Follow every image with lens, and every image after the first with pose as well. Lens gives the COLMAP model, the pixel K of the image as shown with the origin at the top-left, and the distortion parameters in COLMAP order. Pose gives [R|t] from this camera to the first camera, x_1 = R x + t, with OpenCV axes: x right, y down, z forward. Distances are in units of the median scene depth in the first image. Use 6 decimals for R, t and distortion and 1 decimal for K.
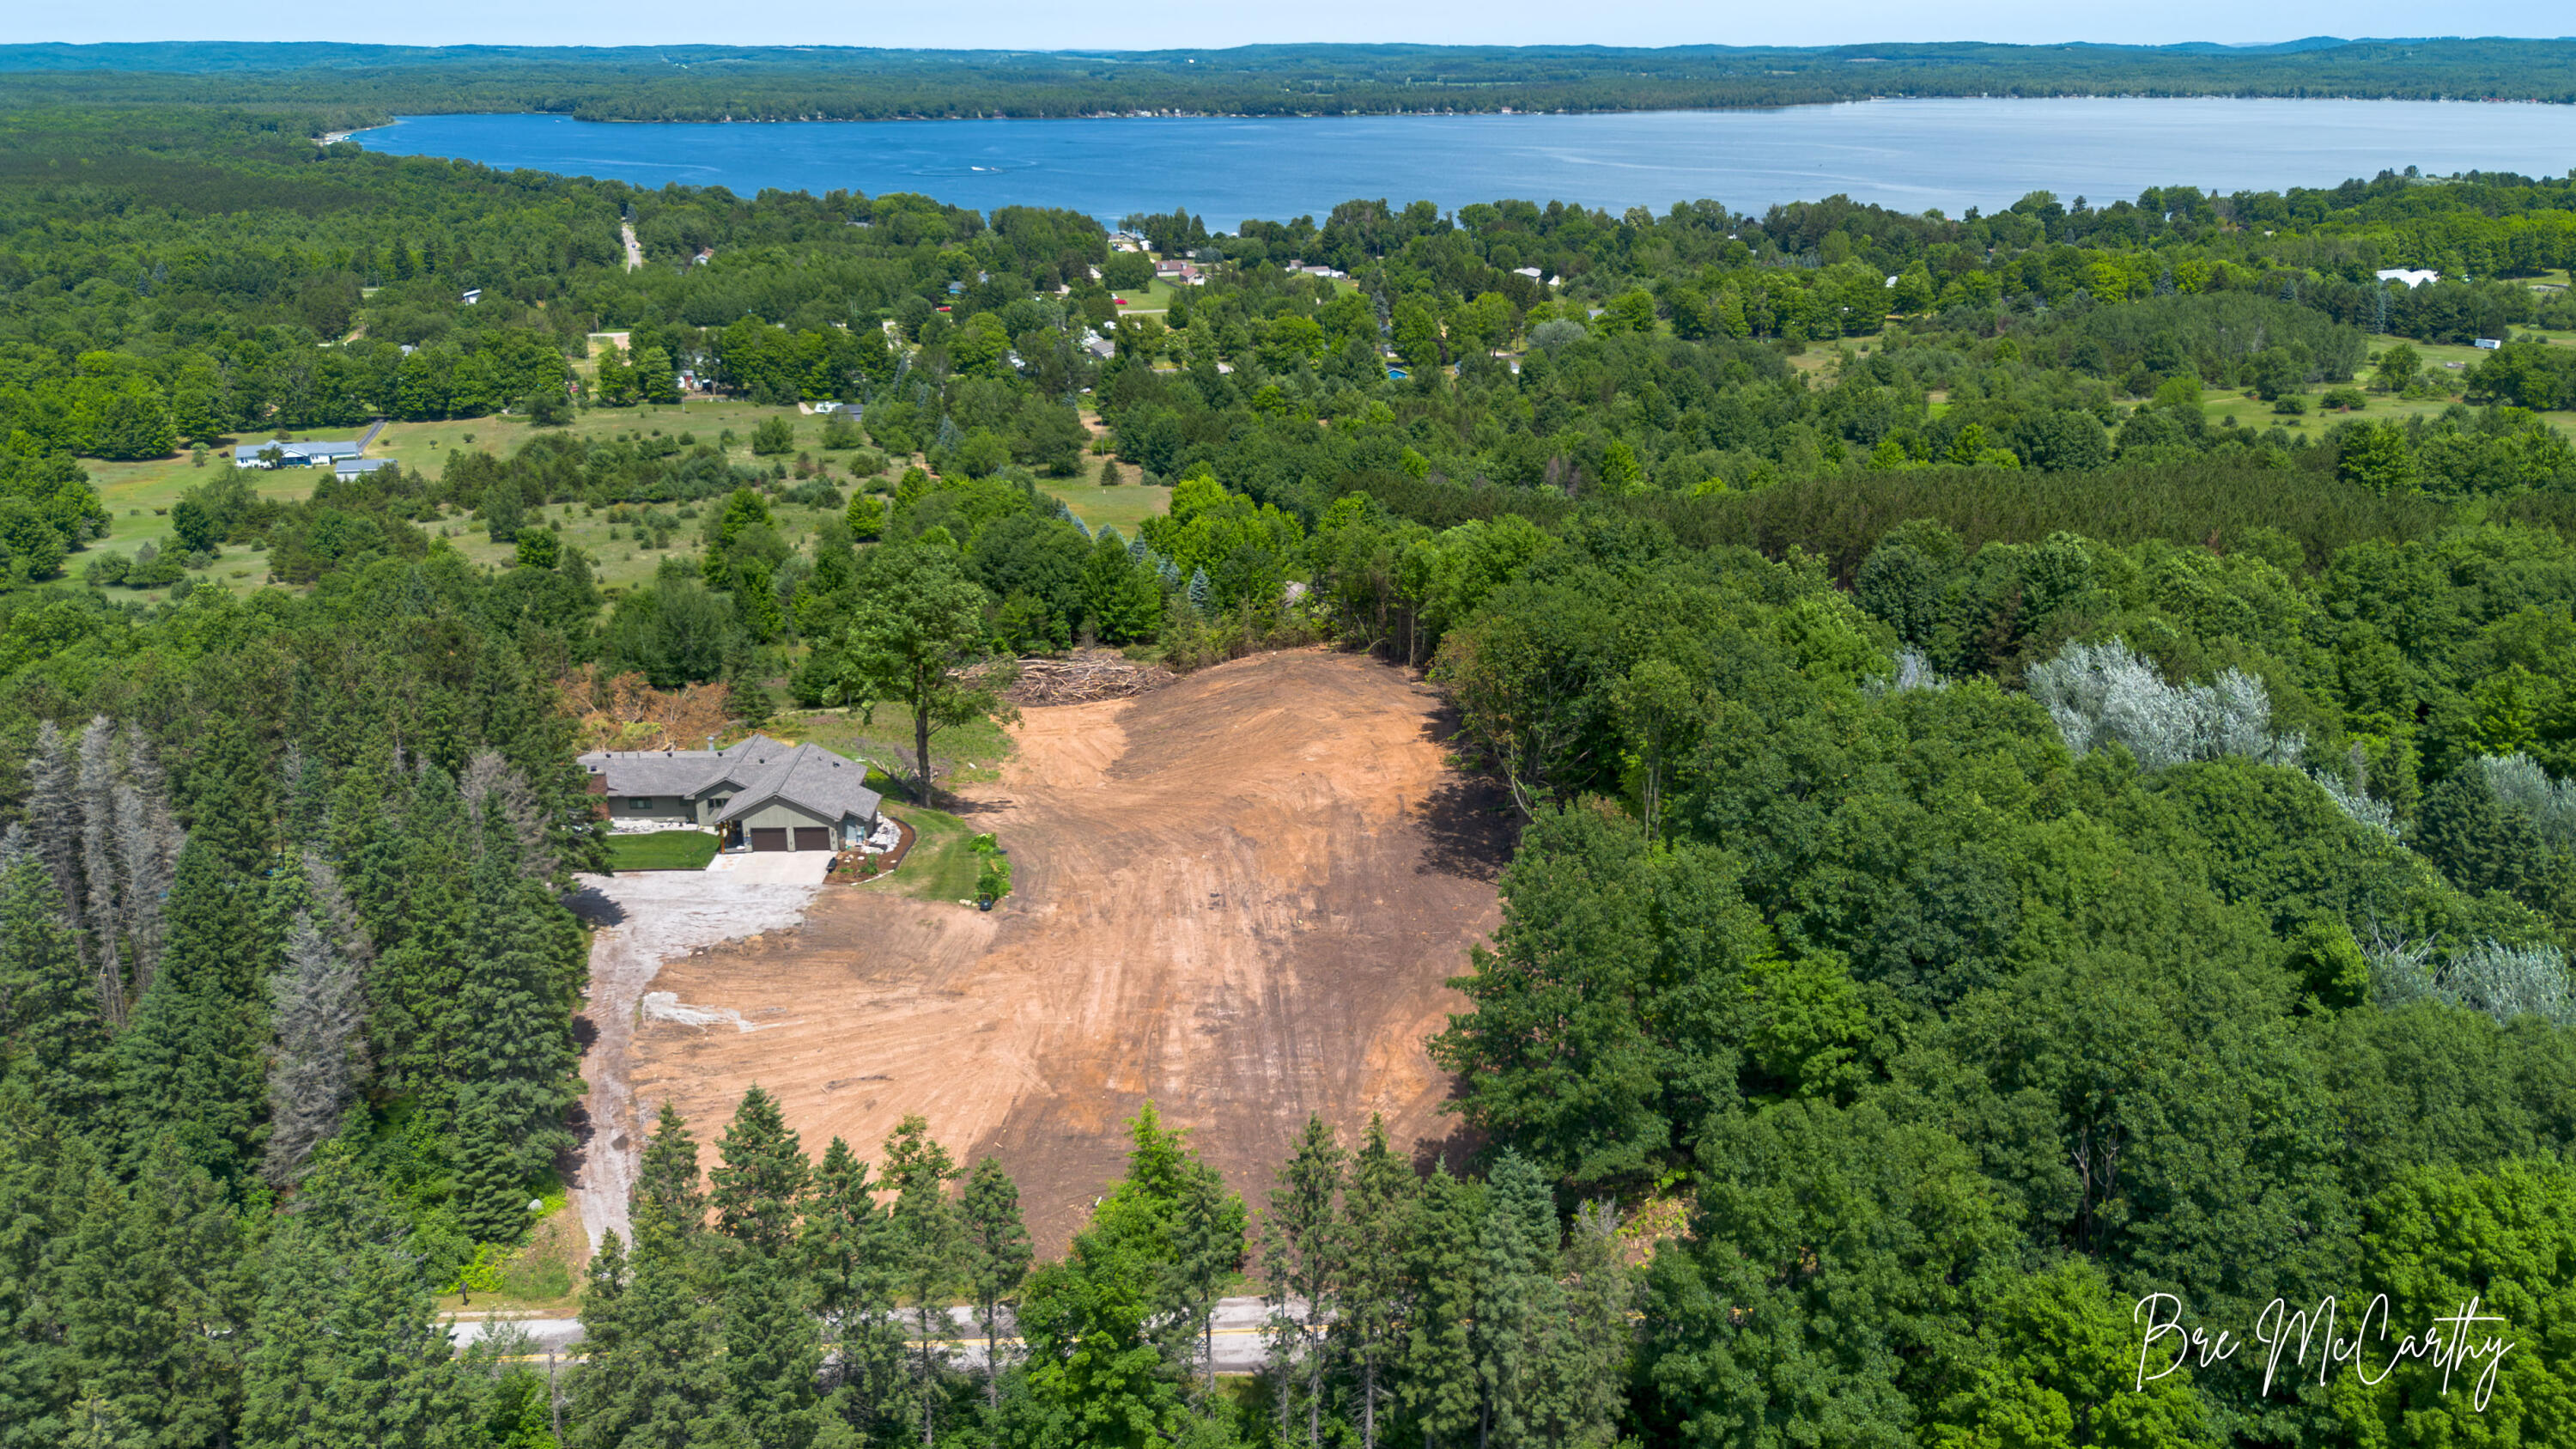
lens RADIAL K [[1963.7, 0, 1334.3], [0, 1963.7, 709.8], [0, 0, 1]] dist [0.033249, -0.003750]
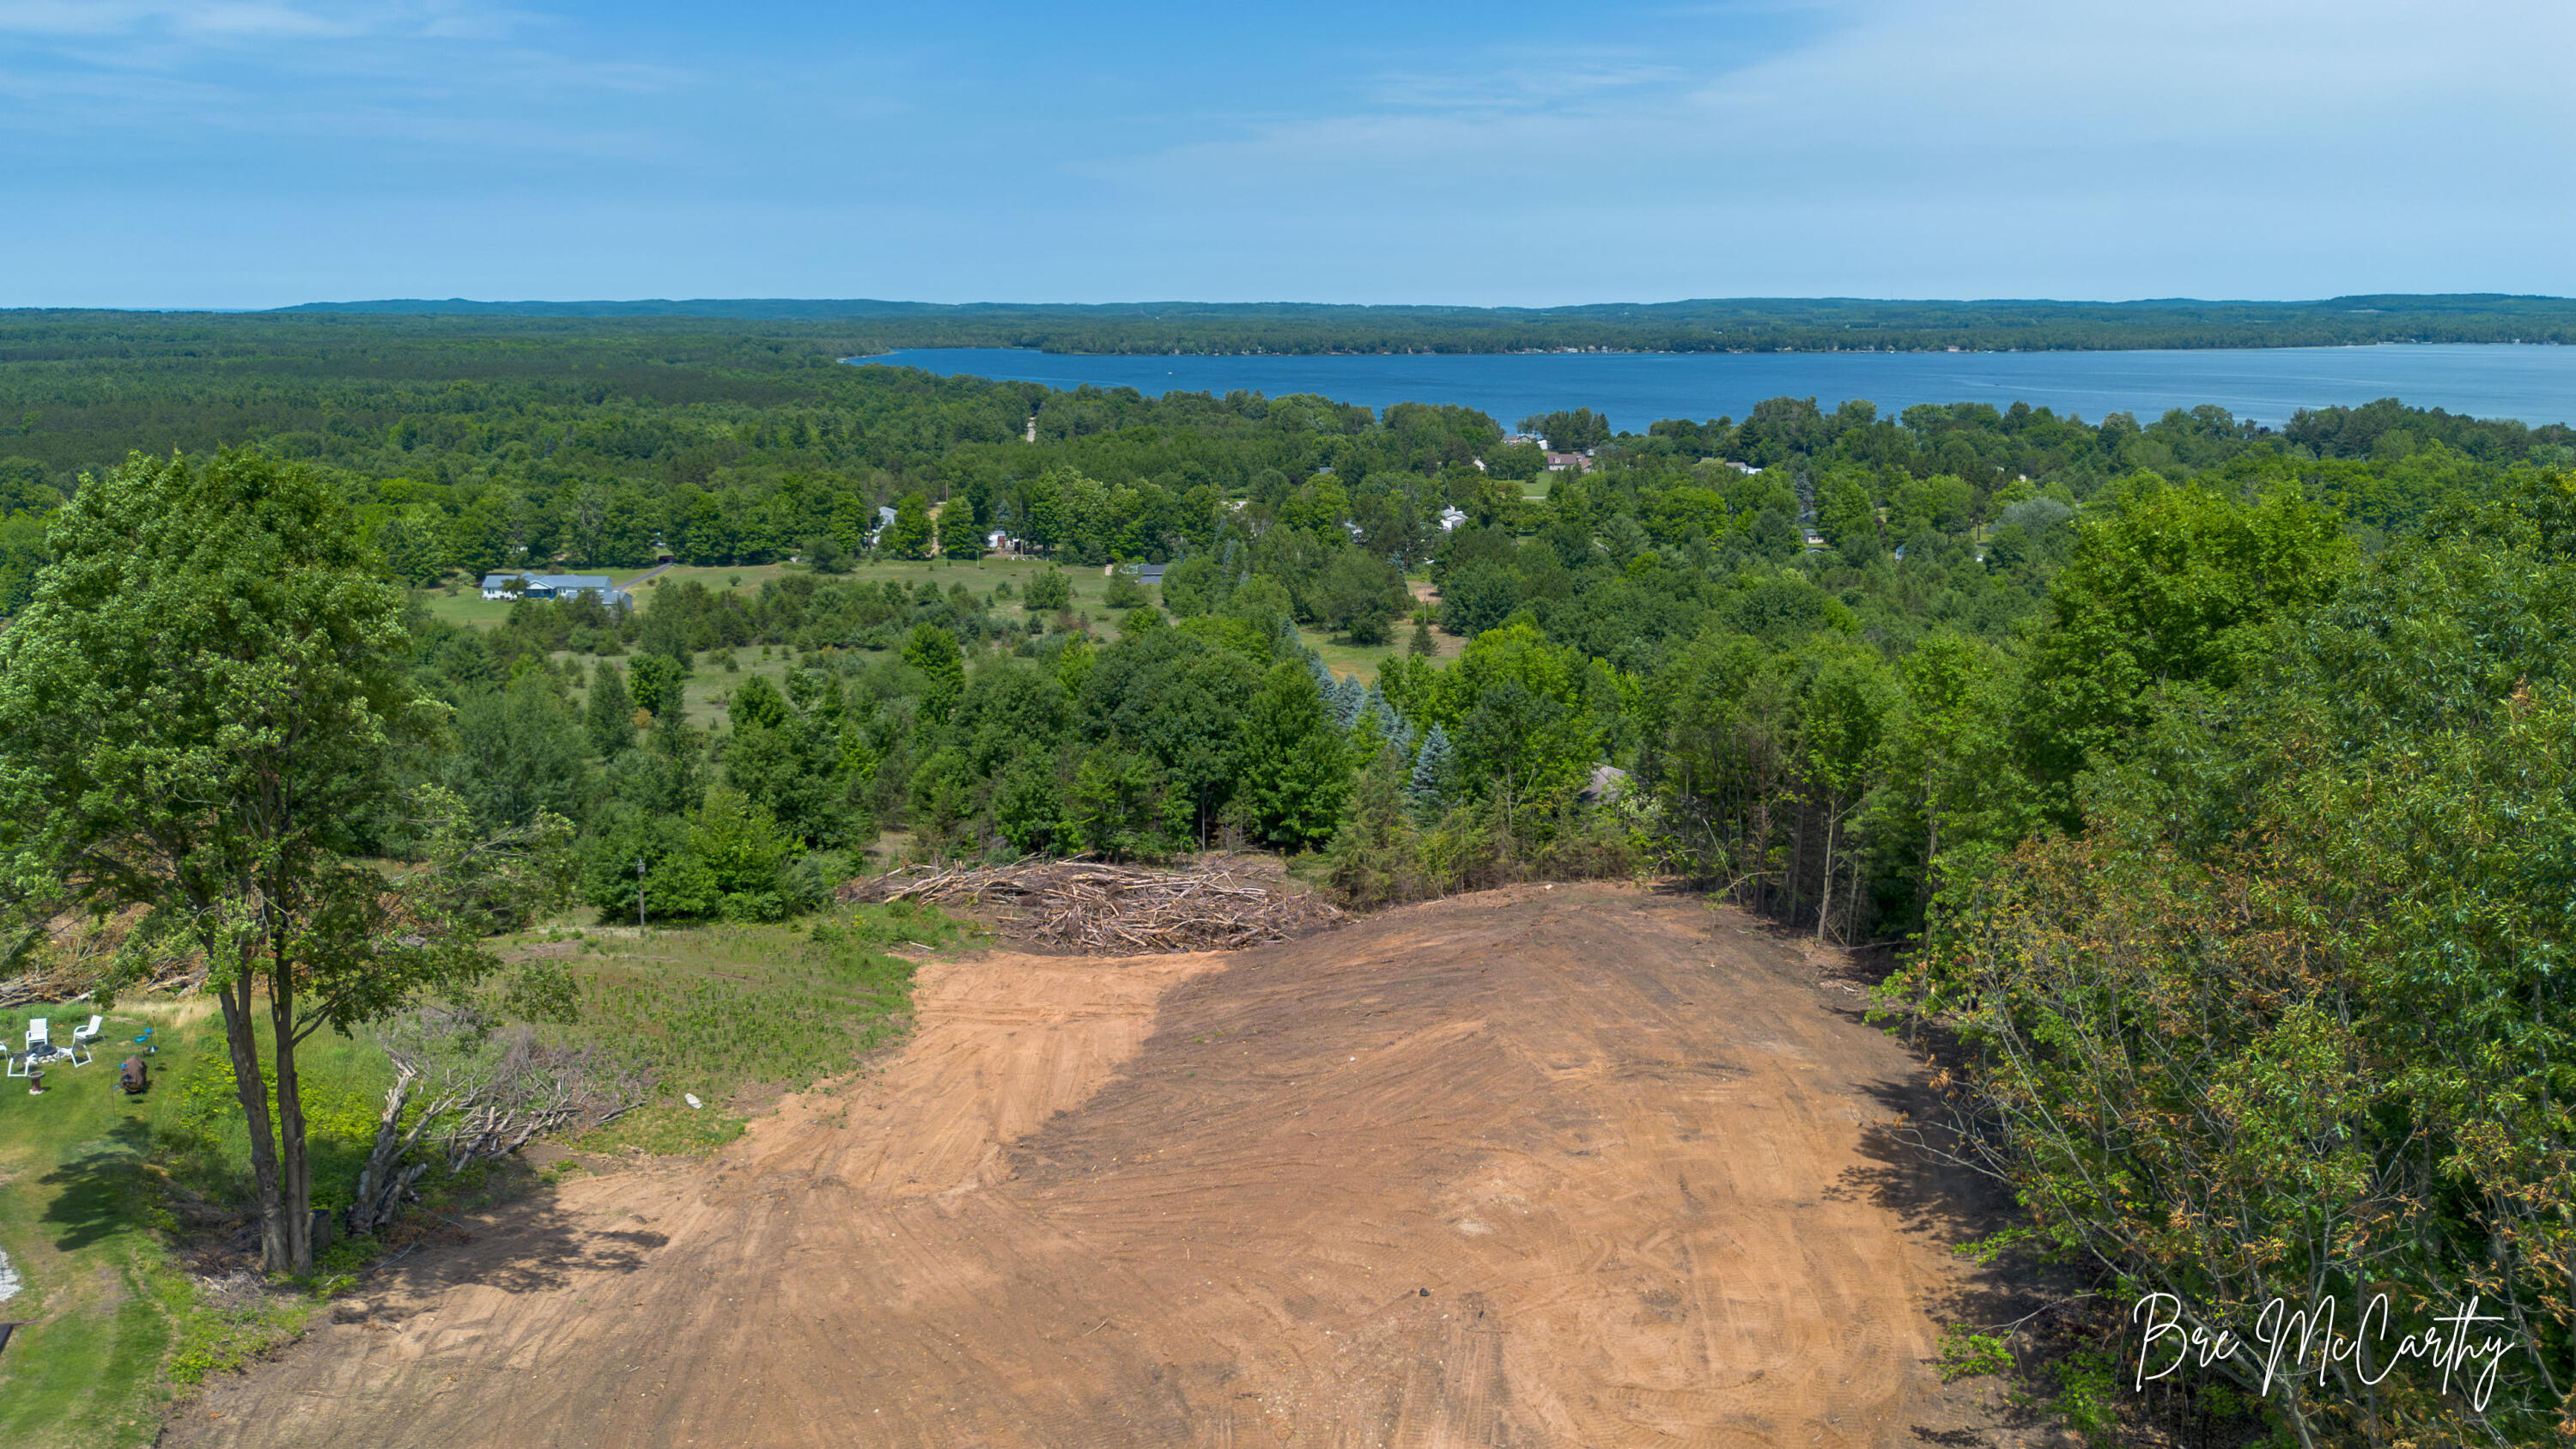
lens RADIAL K [[1883.7, 0, 1258.6], [0, 1883.7, 706.1], [0, 0, 1]] dist [0.107970, -0.187222]
pose [[0.966752, 0.055054, -0.249720, 0.008956], [-0.084704, 0.990362, -0.109581, -0.007156], [0.241280, 0.127090, 0.962098, 0.237748]]
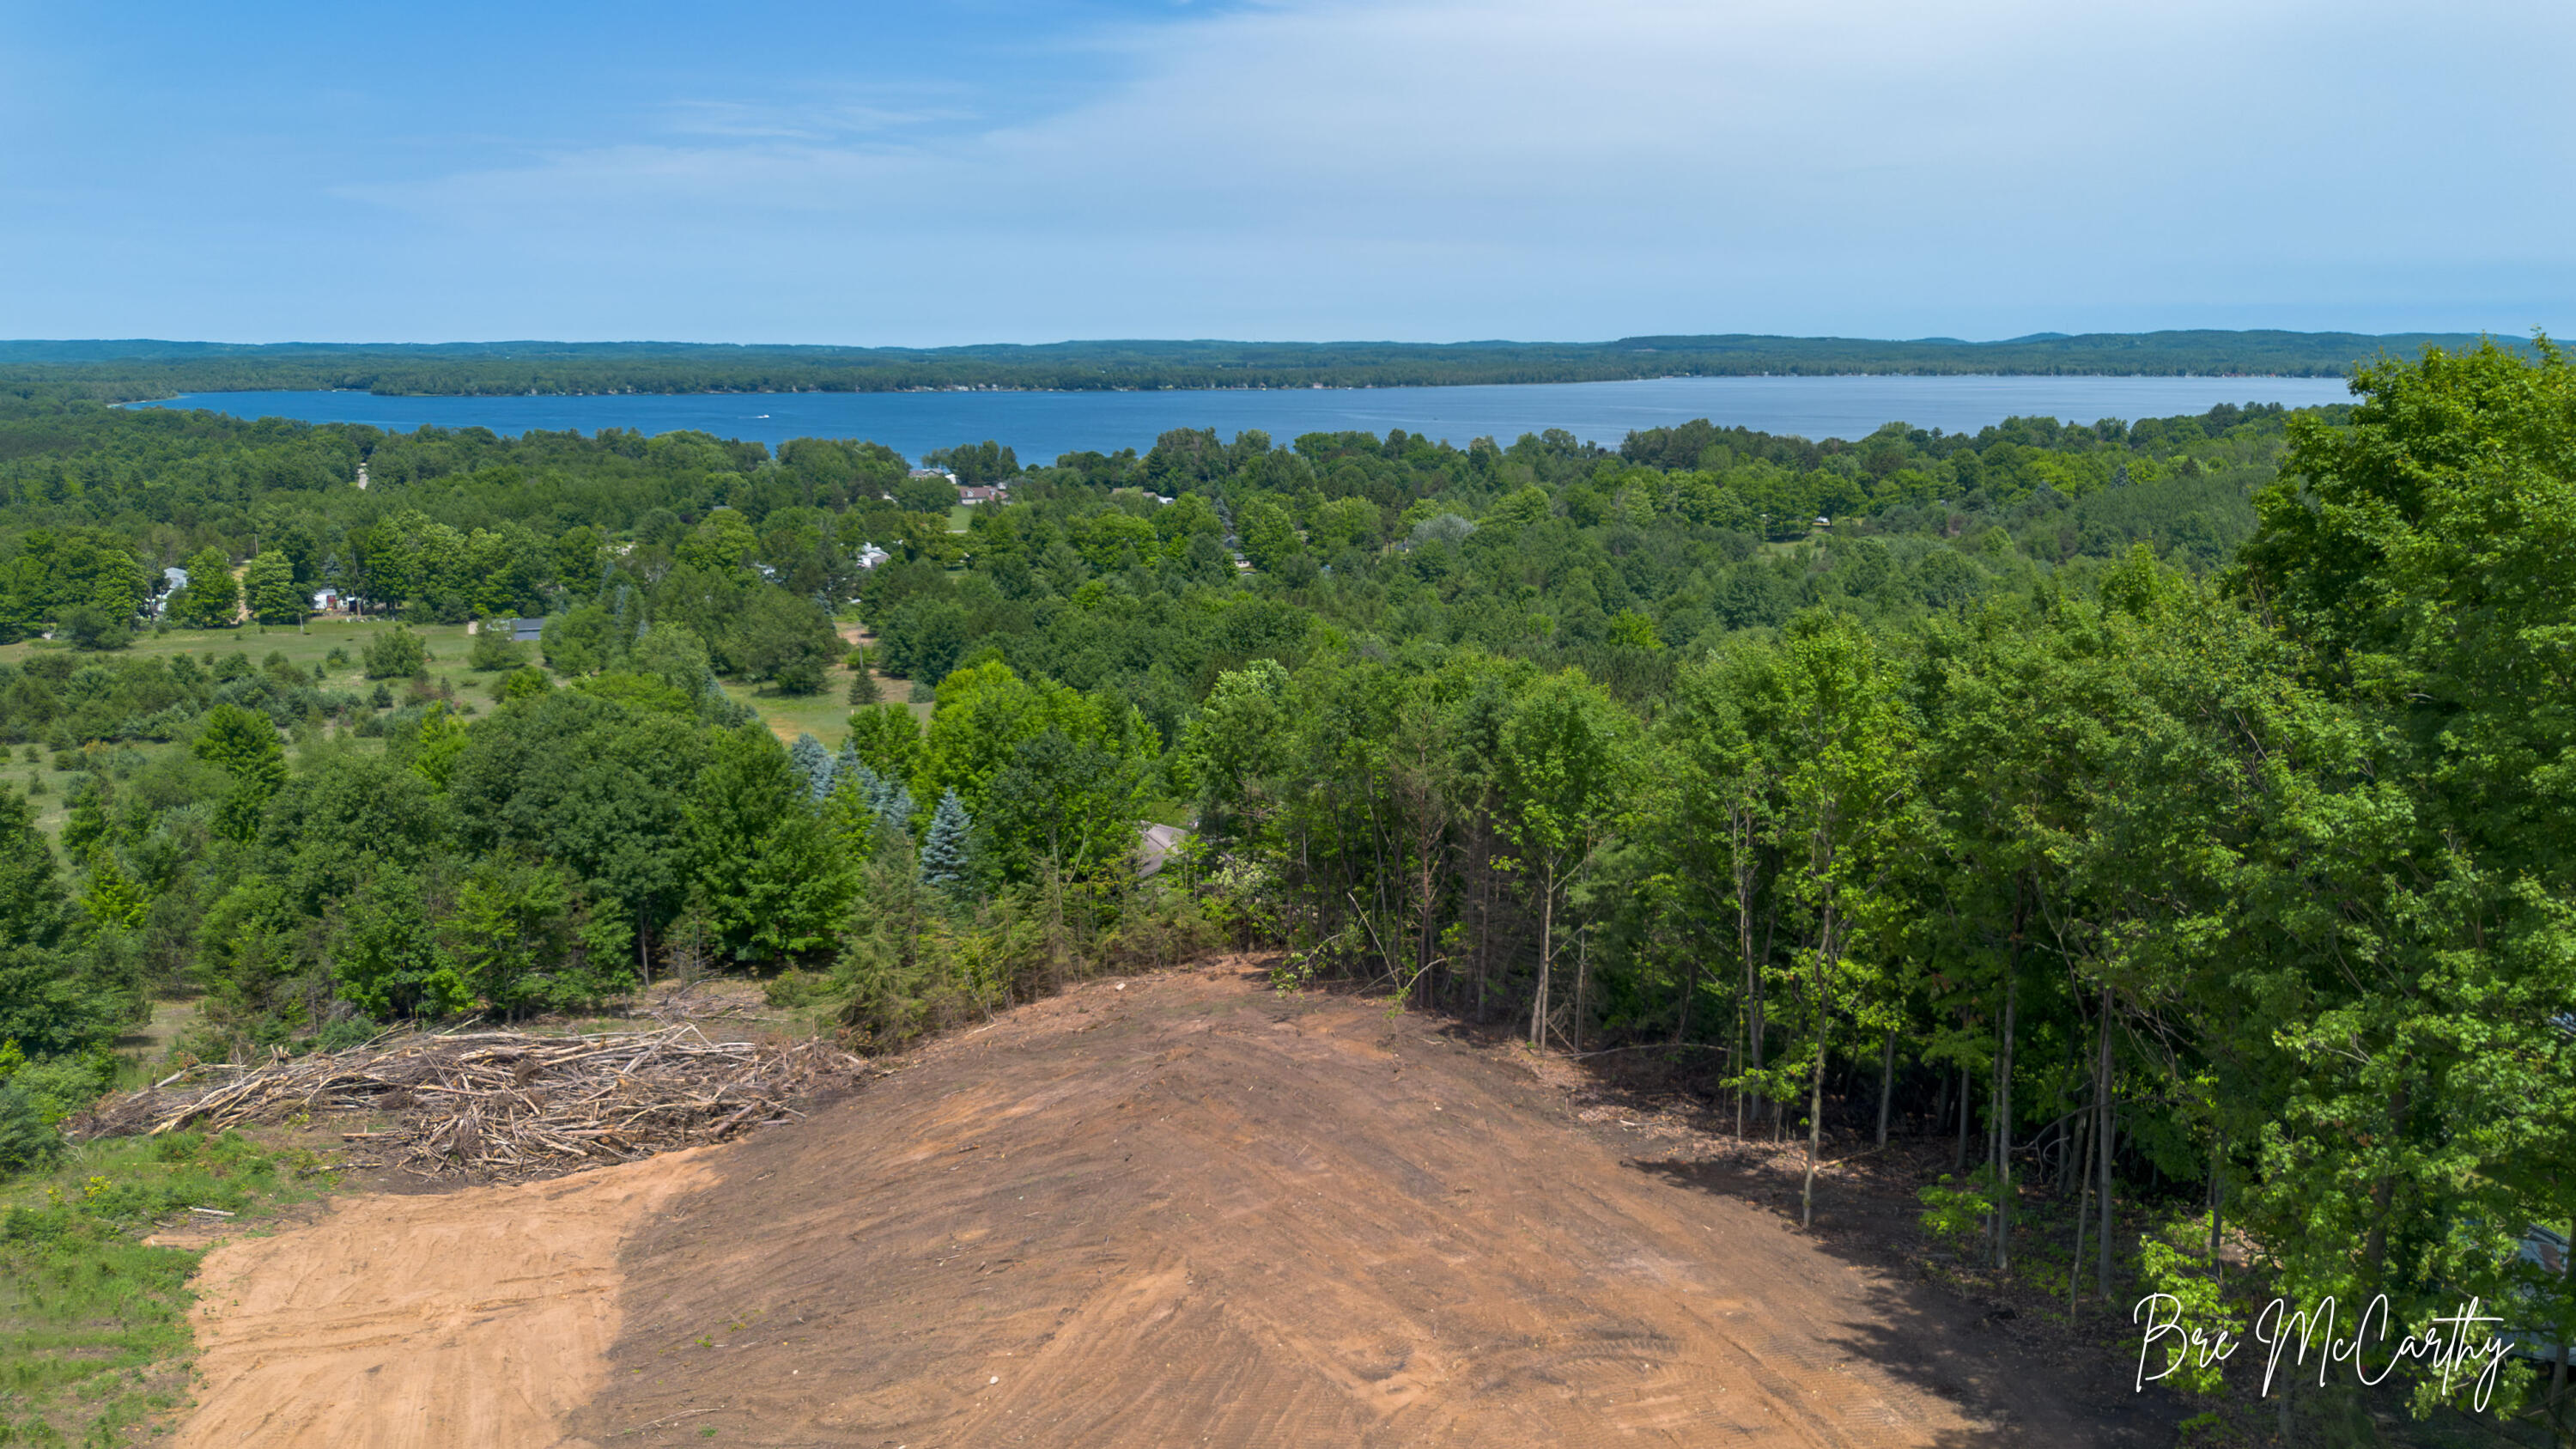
lens RADIAL K [[1870.3, 0, 1291.5], [0, 1870.3, 715.8], [0, 0, 1]] dist [0.063894, -0.063684]
pose [[0.997062, -0.016751, 0.074744, -0.011369], [0.026649, 0.990696, -0.133462, -0.015607], [-0.071813, 0.135062, 0.988231, 0.291114]]
